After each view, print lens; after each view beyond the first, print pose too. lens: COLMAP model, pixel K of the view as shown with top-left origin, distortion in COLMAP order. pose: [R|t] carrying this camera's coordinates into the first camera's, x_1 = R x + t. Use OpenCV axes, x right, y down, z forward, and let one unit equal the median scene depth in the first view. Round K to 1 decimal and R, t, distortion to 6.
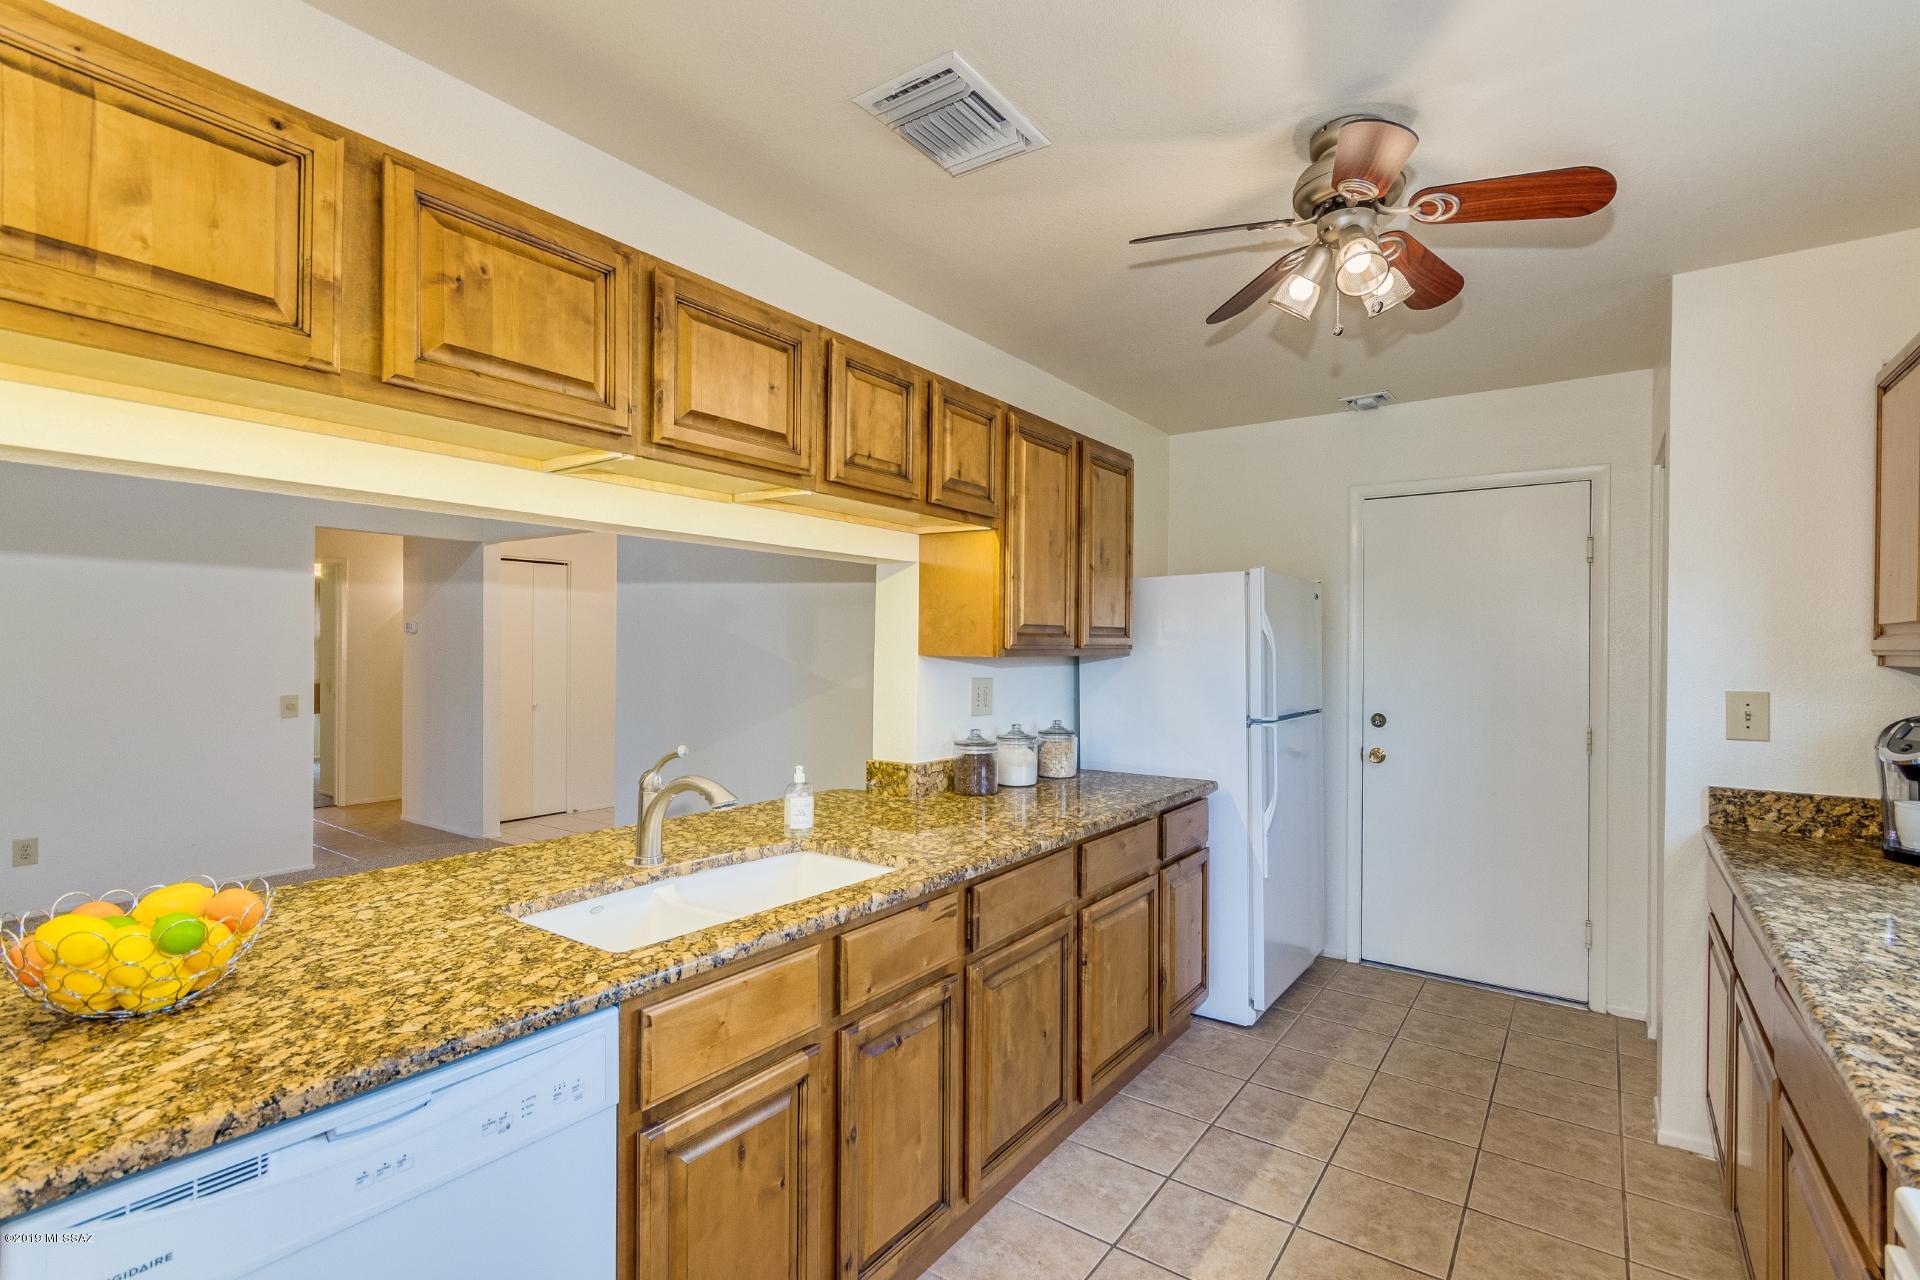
lens RADIAL K [[897.4, 0, 967.9], [0, 897.4, 630.2], [0, 0, 1]] dist [0.000266, -0.000263]
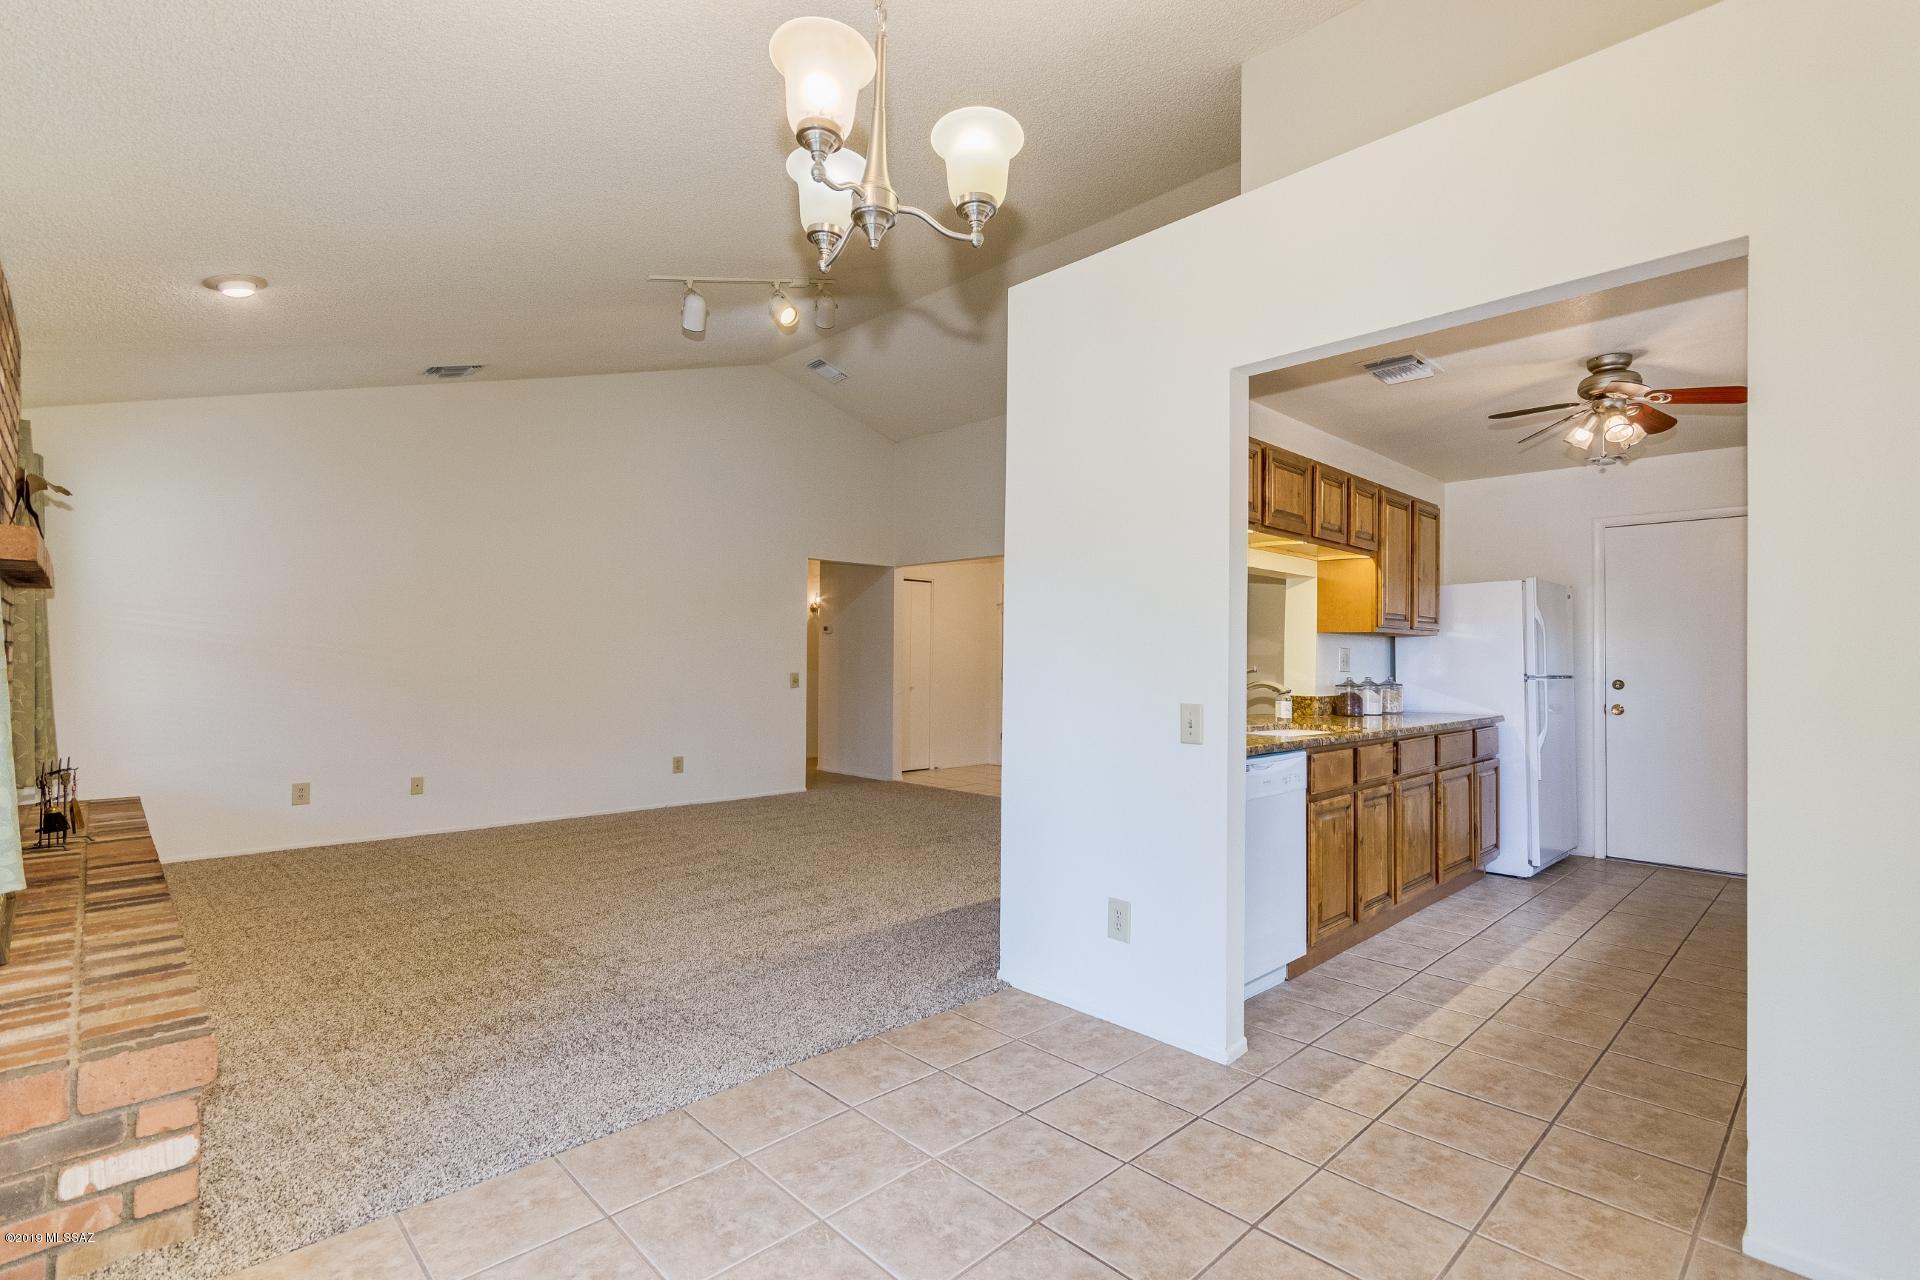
lens RADIAL K [[897.4, 0, 958.1], [0, 897.4, 633.8], [0, 0, 1]] dist [0.000266, -0.000263]
pose [[0.982419, -0.002768, -0.186670, -0.392924], [0.000211, 0.999906, -0.013716, 0.052513], [0.186690, 0.013435, 0.982327, -0.764269]]
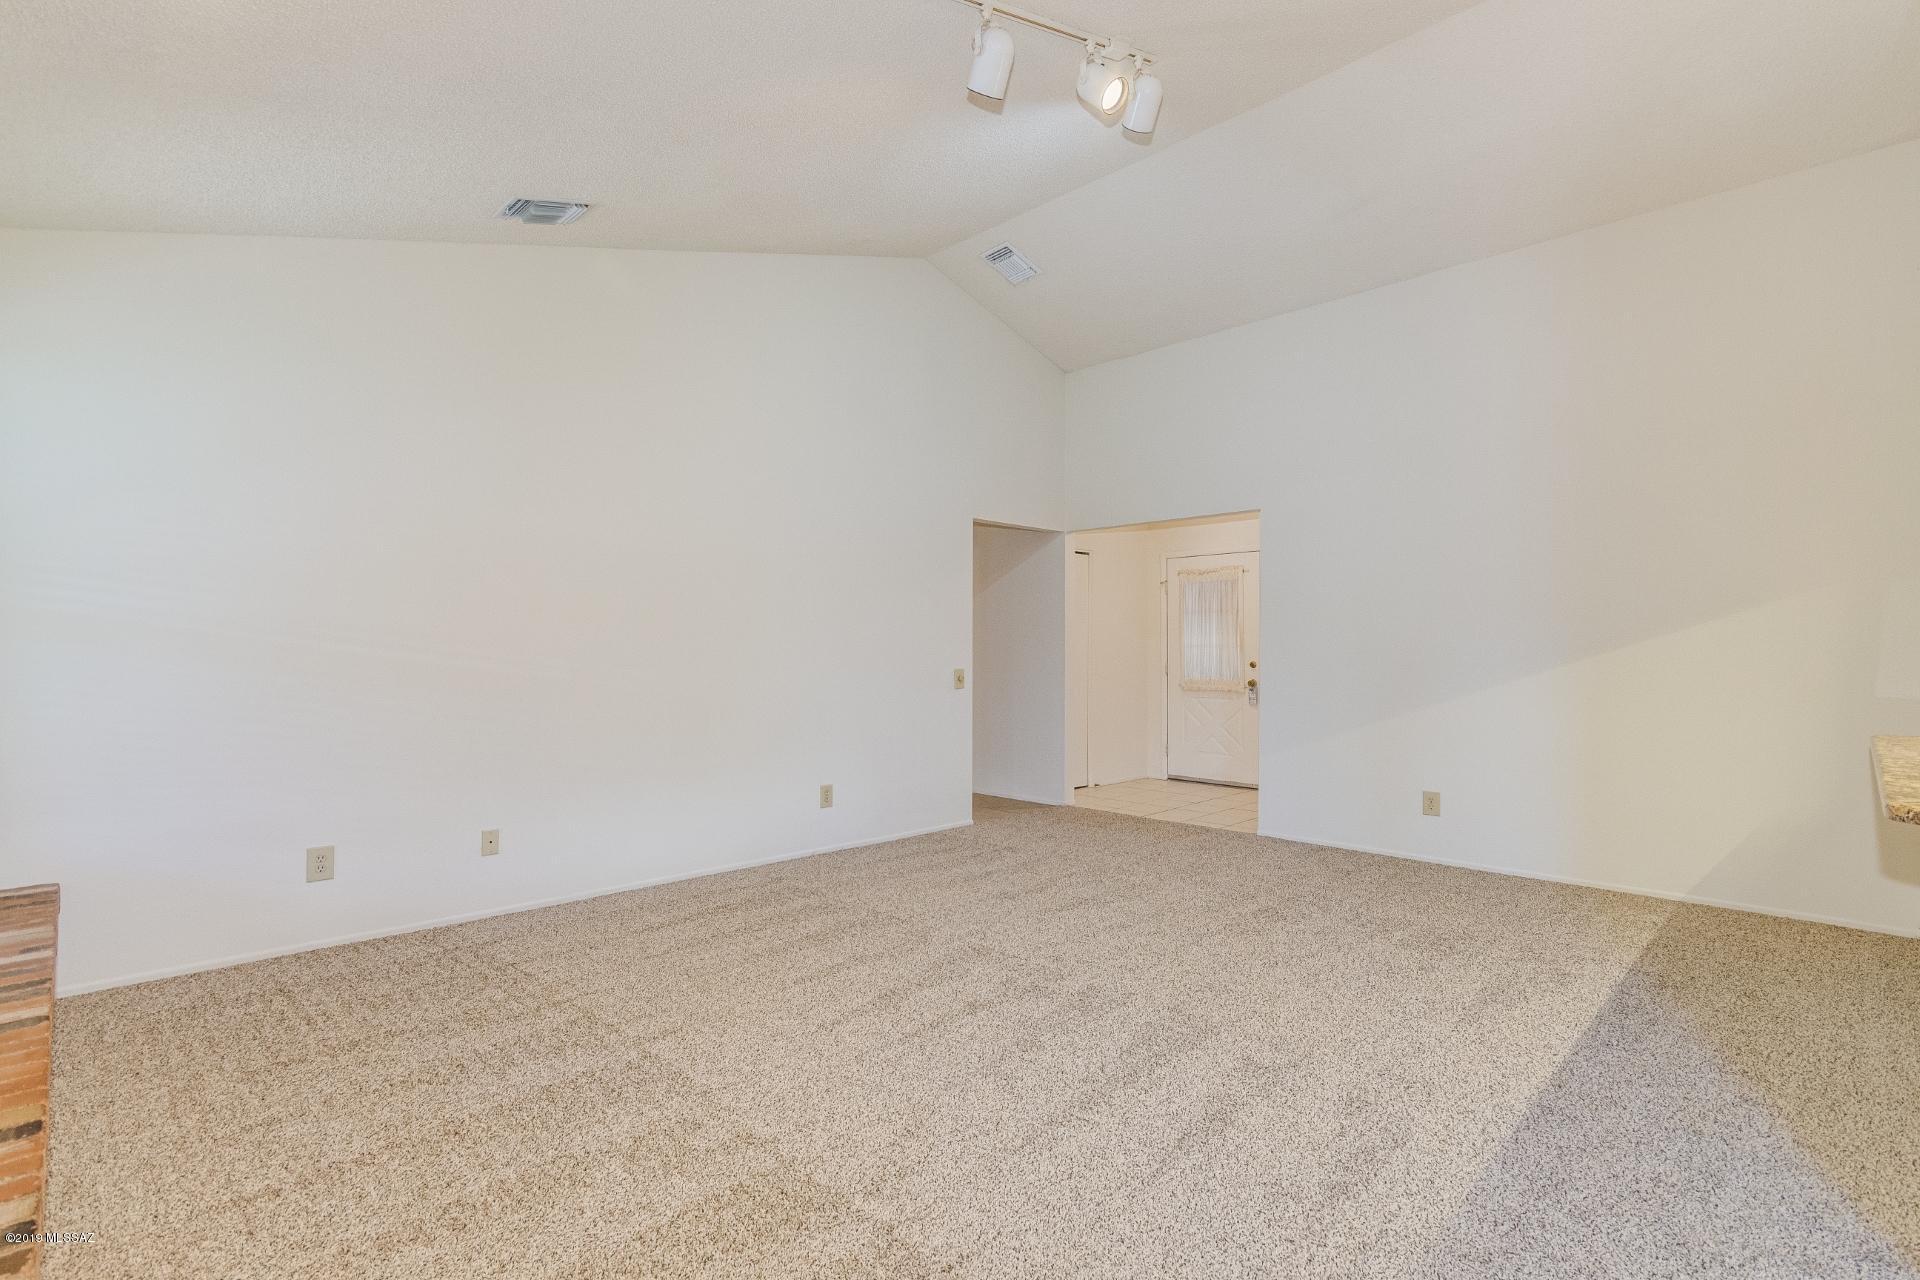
lens RADIAL K [[897.4, 0, 958.7], [0, 897.4, 636.0], [0, 0, 1]] dist [0.000266, -0.000263]
pose [[0.984901, -0.005949, -0.173016, -1.039874], [0.005849, 0.999982, -0.001088, 0.058649], [0.173020, 0.000060, 0.984918, -0.212251]]
